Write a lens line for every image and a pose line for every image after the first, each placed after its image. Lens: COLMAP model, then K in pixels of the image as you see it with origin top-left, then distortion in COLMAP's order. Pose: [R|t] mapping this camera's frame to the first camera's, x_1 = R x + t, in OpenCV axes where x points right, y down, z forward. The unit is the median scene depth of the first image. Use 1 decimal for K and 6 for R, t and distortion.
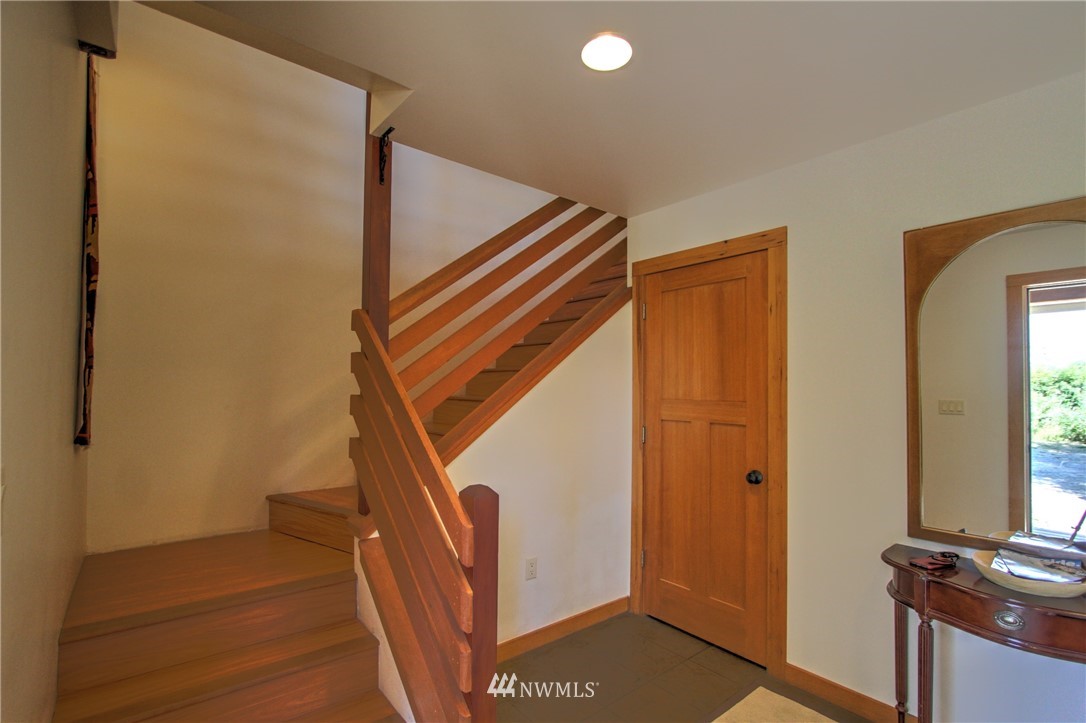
lens RADIAL K [[502.2, 0, 546.6], [0, 502.2, 380.2], [0, 0, 1]] dist [-0.015441, 0.000493]
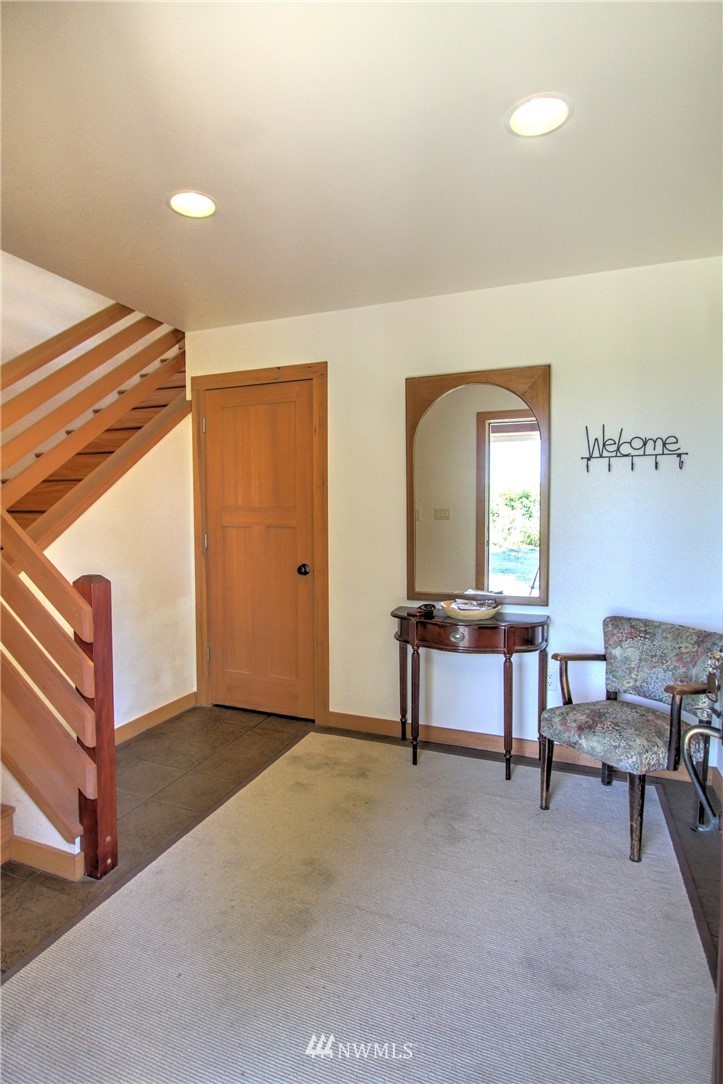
lens RADIAL K [[569.7, 0, 340.2], [0, 569.7, 548.7], [0, 0, 1]] dist [-0.016197, 0.000004]
pose [[0.884730, -0.043556, 0.464064, -0.133511], [0.003957, 0.996290, 0.085966, 0.023205], [-0.466086, -0.074221, 0.881621, -0.235286]]
